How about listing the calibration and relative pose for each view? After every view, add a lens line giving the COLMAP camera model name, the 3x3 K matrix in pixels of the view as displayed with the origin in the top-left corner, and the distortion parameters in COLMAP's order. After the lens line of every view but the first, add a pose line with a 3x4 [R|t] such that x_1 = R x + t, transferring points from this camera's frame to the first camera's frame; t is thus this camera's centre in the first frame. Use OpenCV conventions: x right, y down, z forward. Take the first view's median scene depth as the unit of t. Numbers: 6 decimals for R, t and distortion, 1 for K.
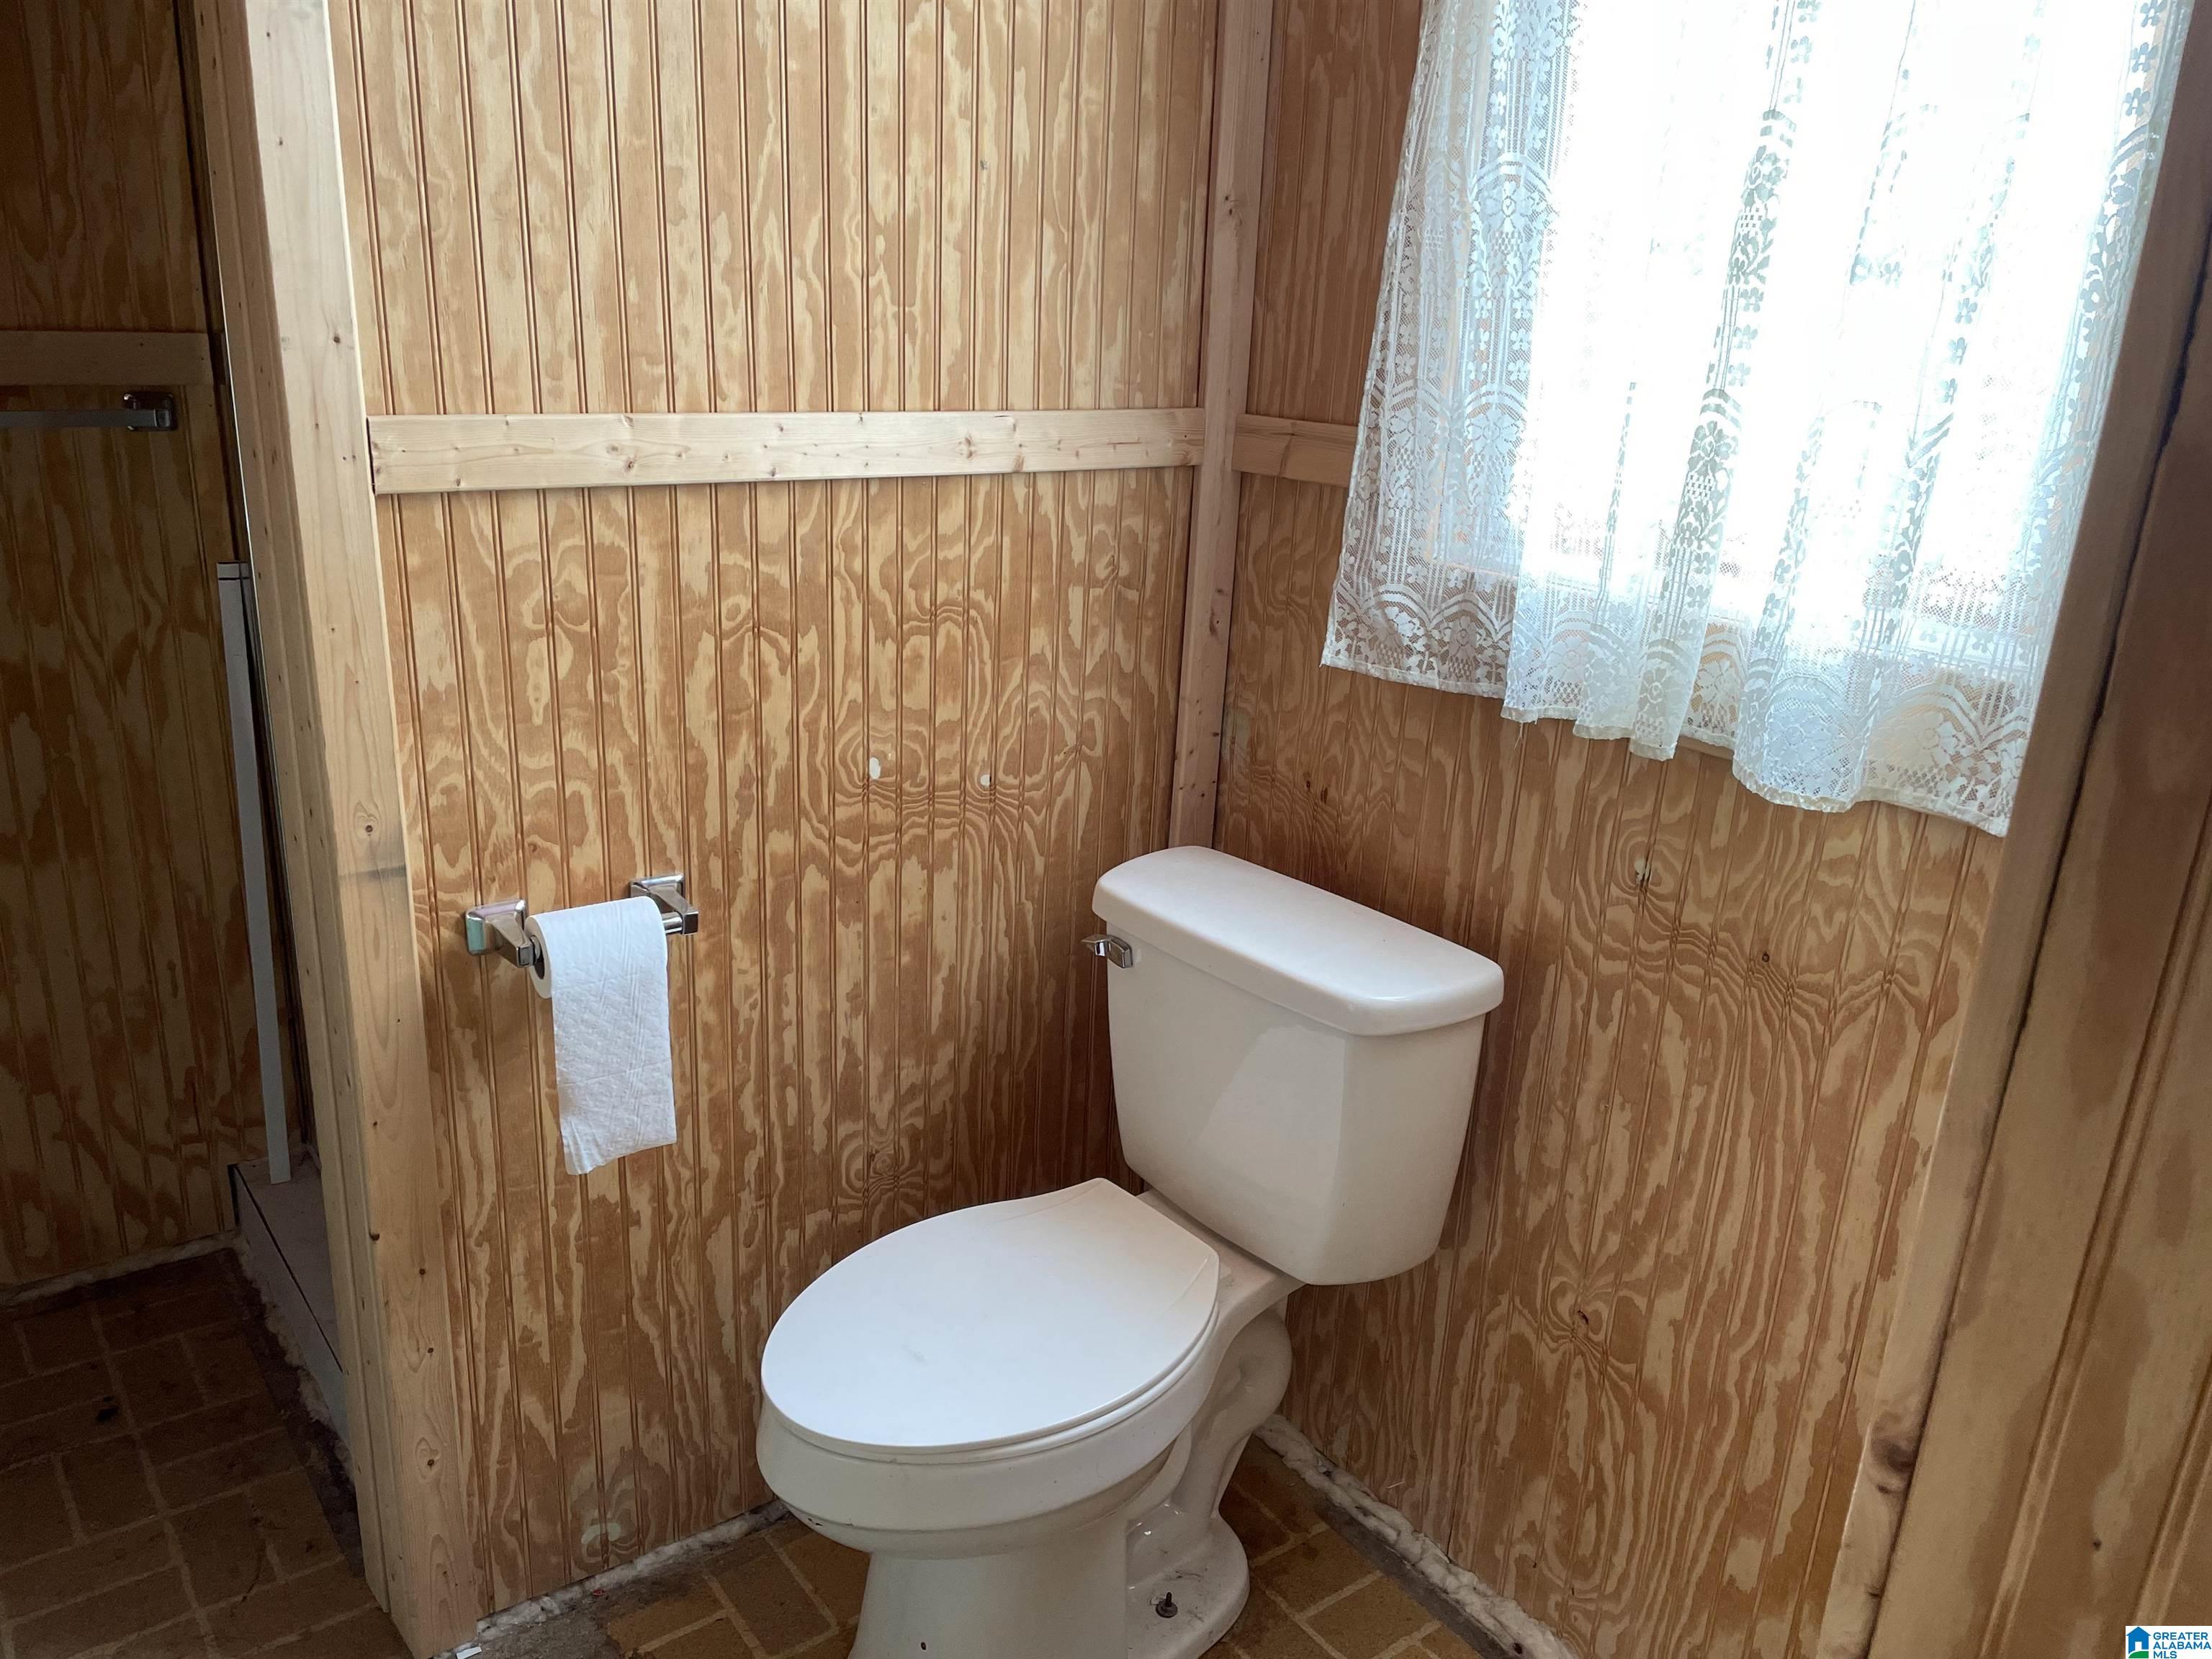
lens RADIAL K [[1667.0, 0, 1099.7], [0, 1667.0, 832.2], [0, 0, 1]] dist [0.100180, -0.126898]
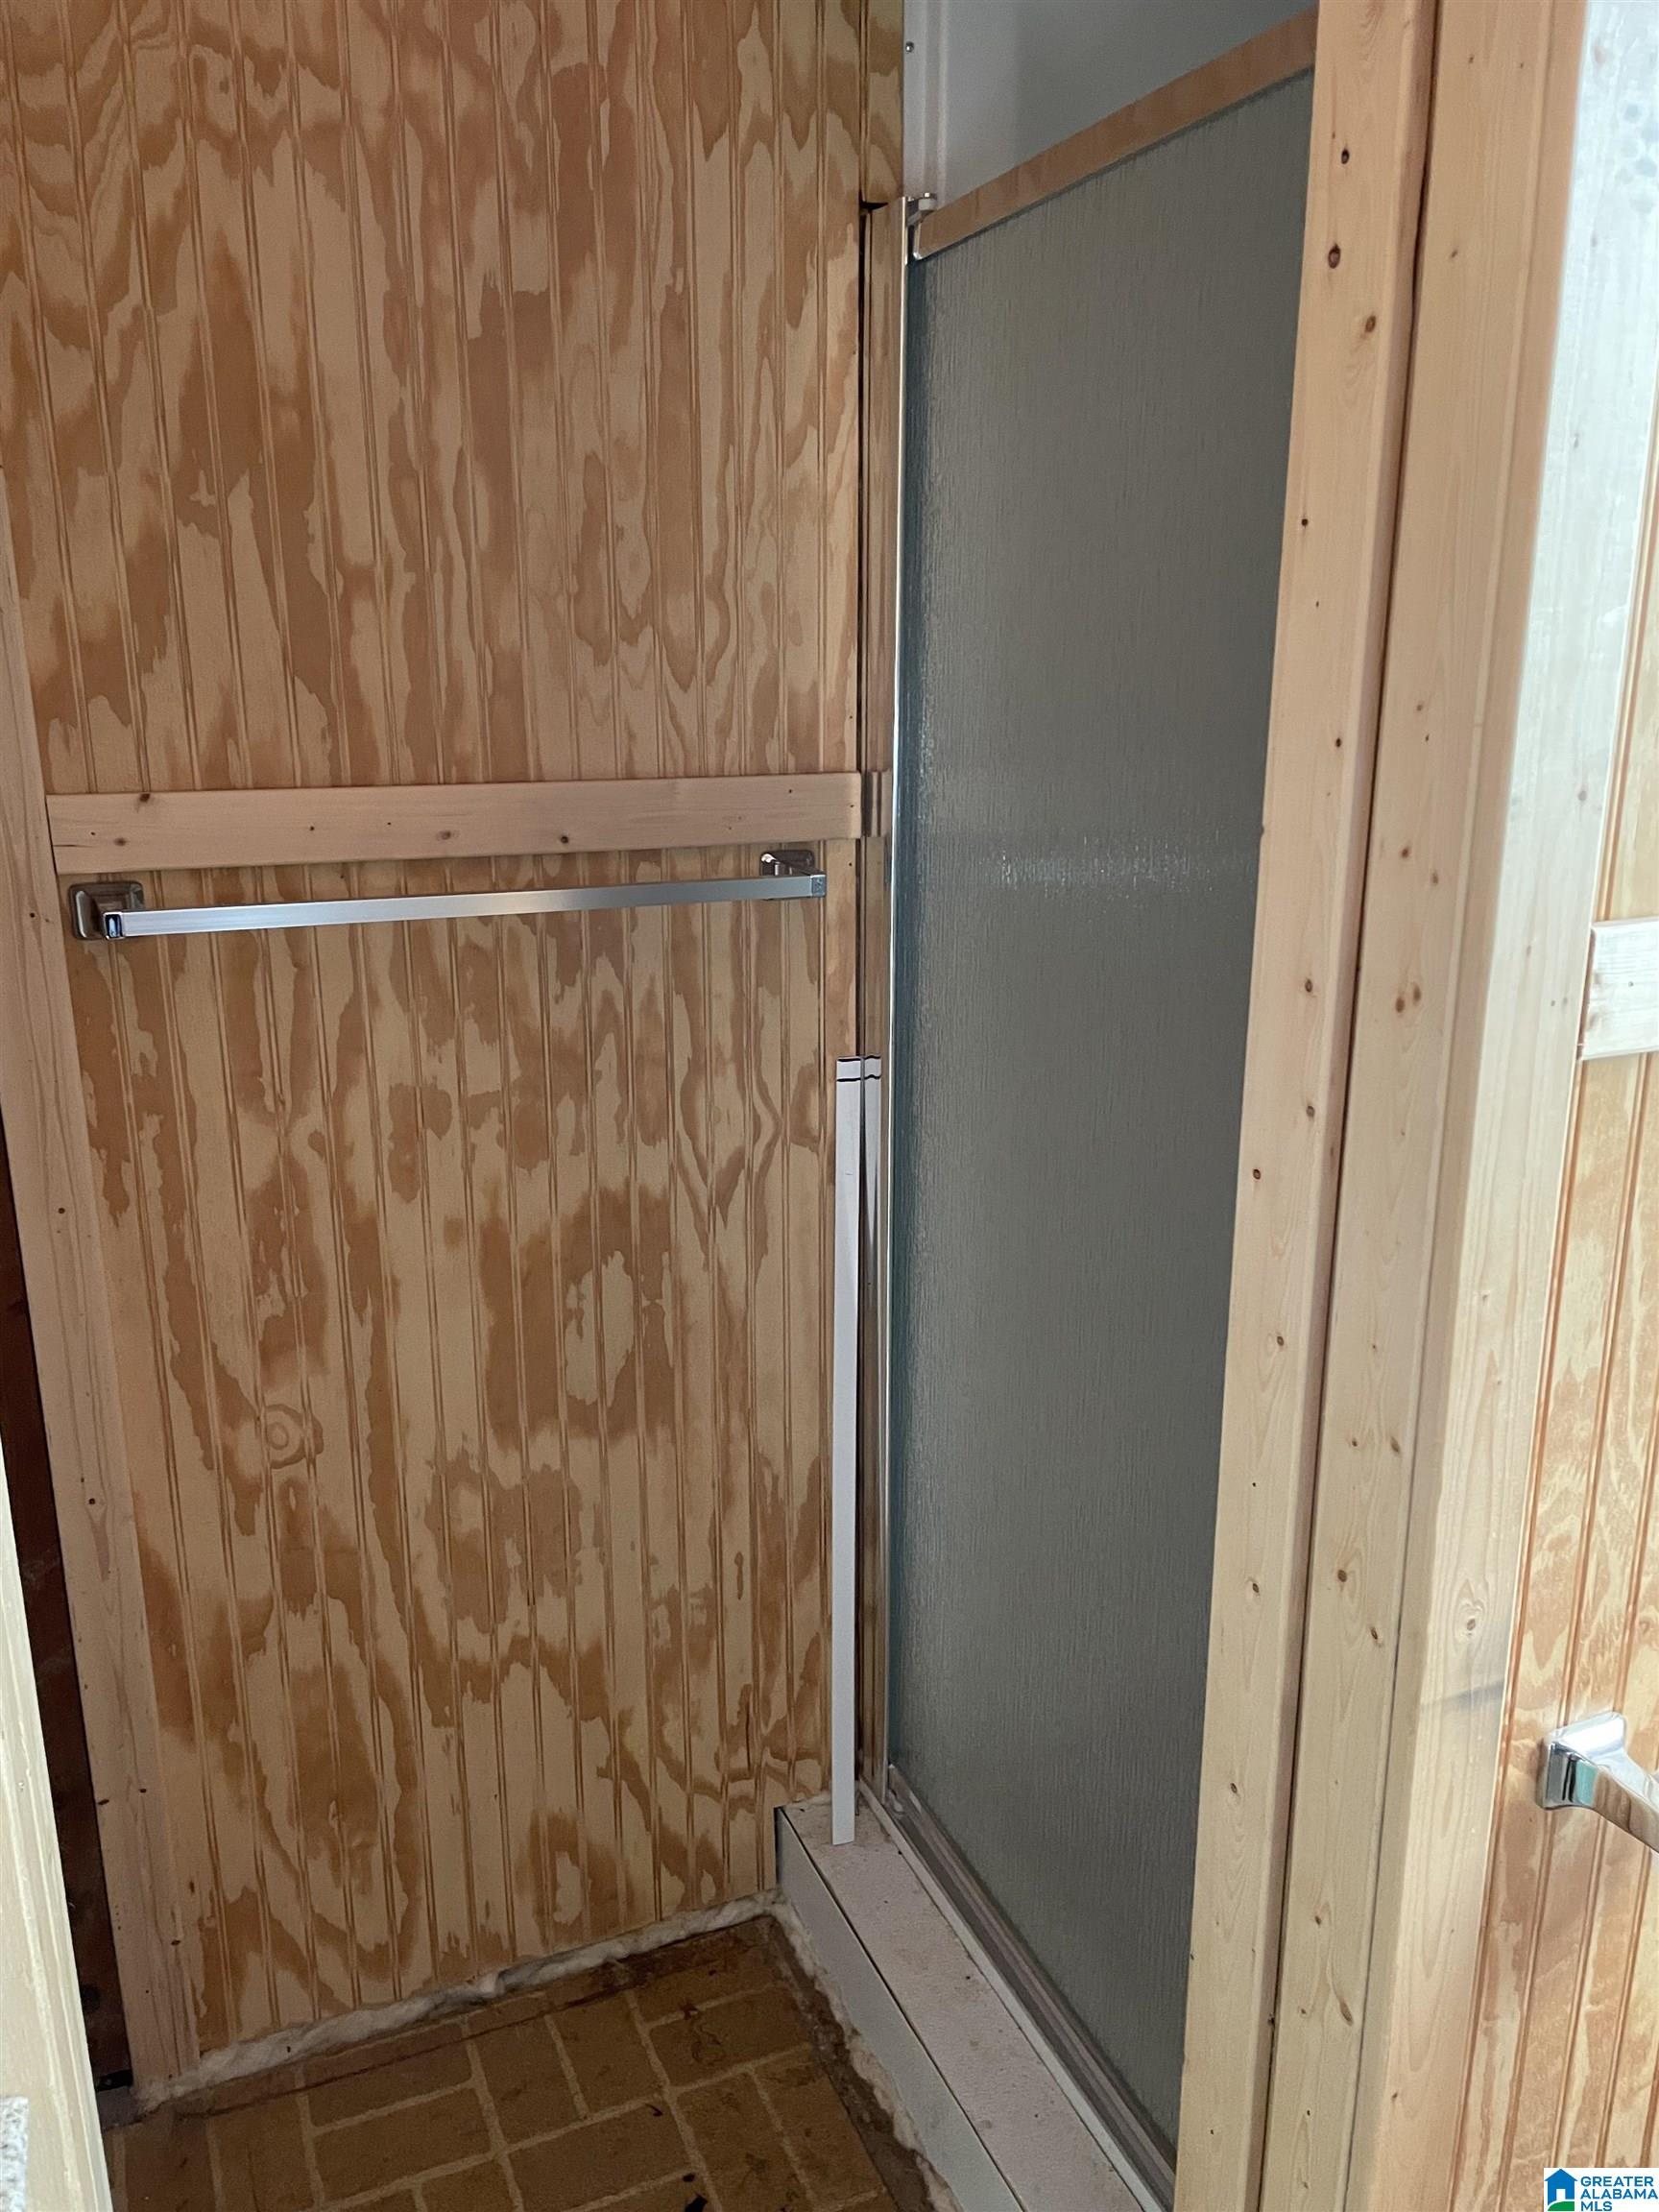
lens RADIAL K [[1667.0, 0, 819.5], [0, 1667.0, 1113.8], [0, 0, 1]] dist [0.100180, -0.126898]
pose [[0.969229, 0.014787, -0.245718, -0.342679], [-0.029181, 0.998057, -0.055044, -0.092510], [0.244426, 0.060520, 0.967777, 0.255152]]
